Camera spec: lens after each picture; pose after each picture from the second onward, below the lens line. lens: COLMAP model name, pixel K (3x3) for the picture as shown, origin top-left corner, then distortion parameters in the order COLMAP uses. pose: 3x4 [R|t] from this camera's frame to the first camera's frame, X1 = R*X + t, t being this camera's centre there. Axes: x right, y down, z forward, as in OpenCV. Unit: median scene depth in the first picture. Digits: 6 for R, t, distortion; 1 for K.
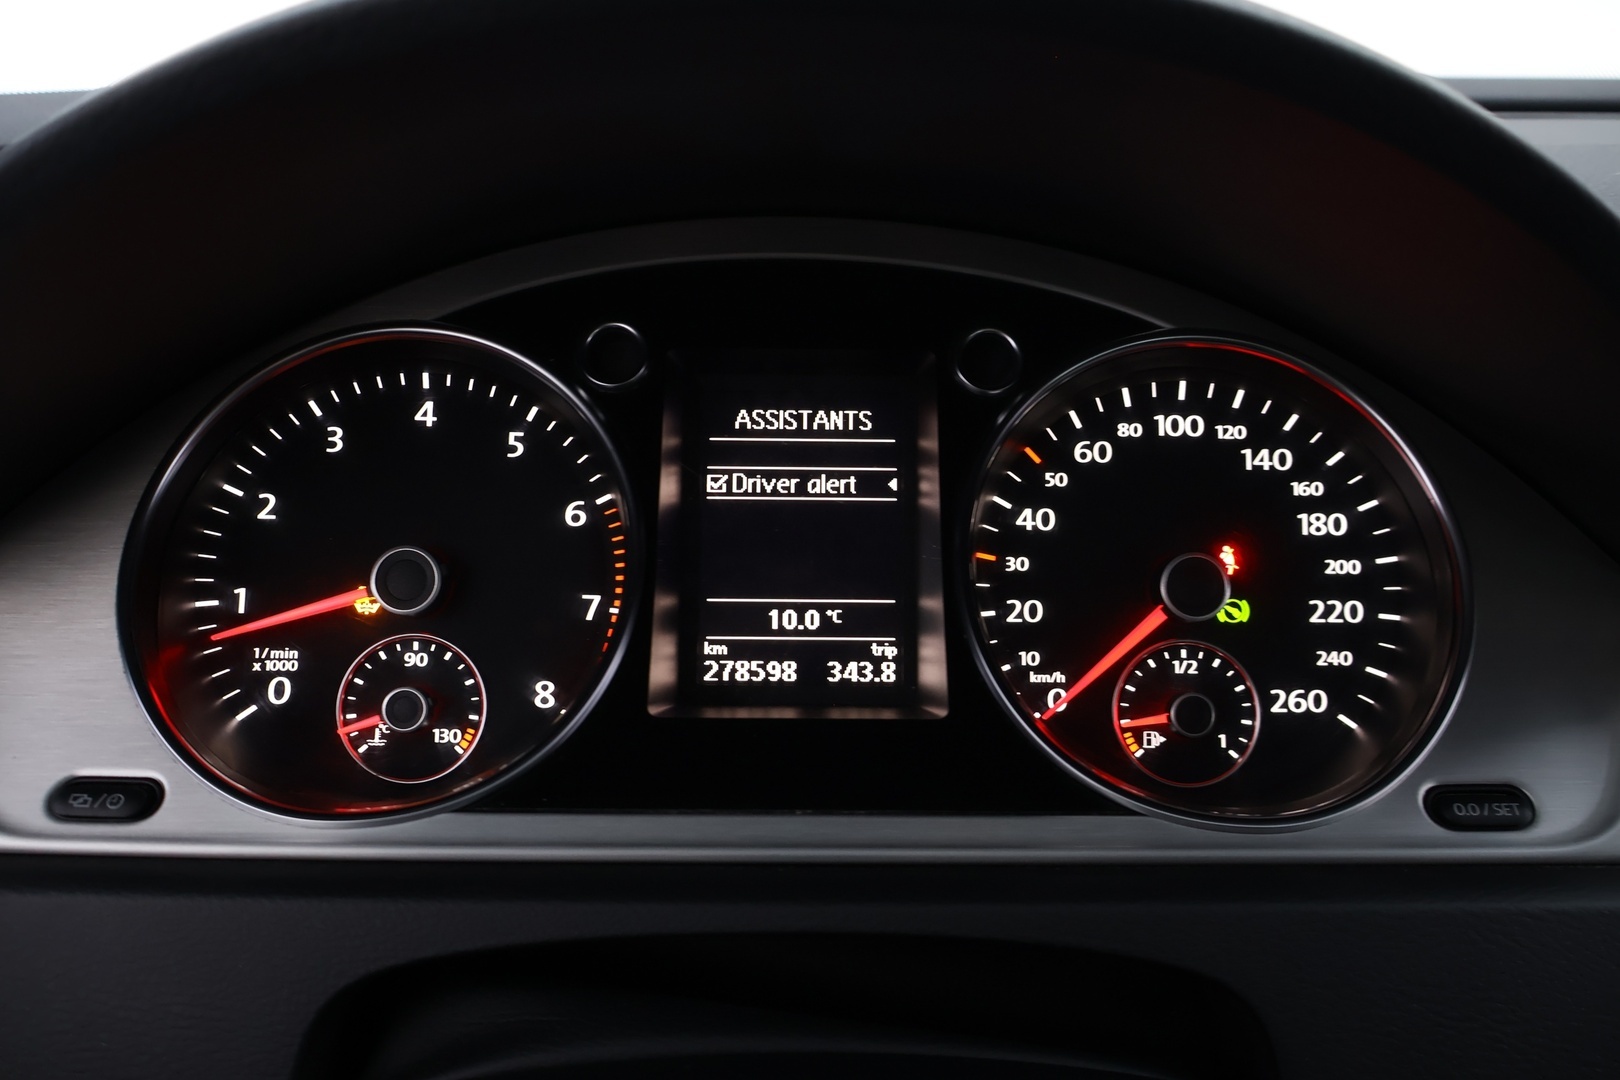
lens RADIAL K [[1412.9, 0, 810.0], [0, 1412.9, 540.0], [0, 0, 1]] dist [0.009664, -0.000373]
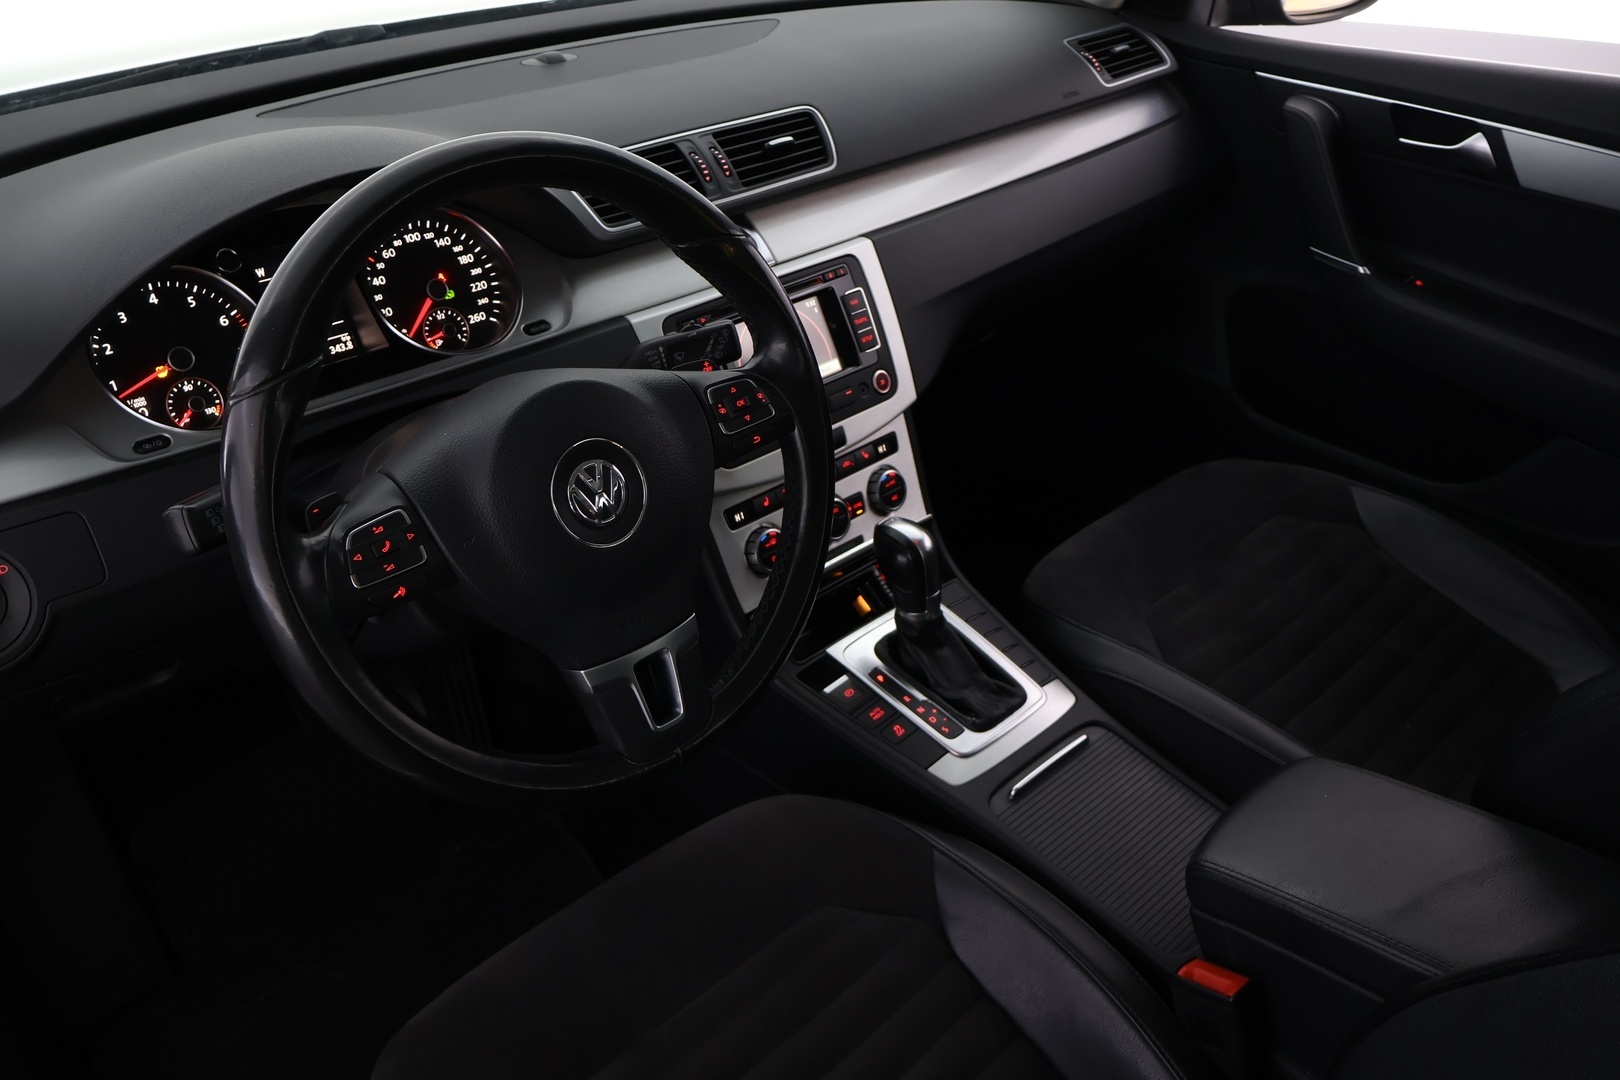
lens RADIAL K [[1474.1, 0, 814.1], [0, 1474.1, 584.0], [0, 0, 1]] dist [-0.000282, 0.002737]
pose [[0.756722, -0.361212, 0.544883, -1.055695], [0.235027, 0.928081, 0.288839, -0.102749], [-0.610028, -0.090508, 0.787194, -2.025668]]
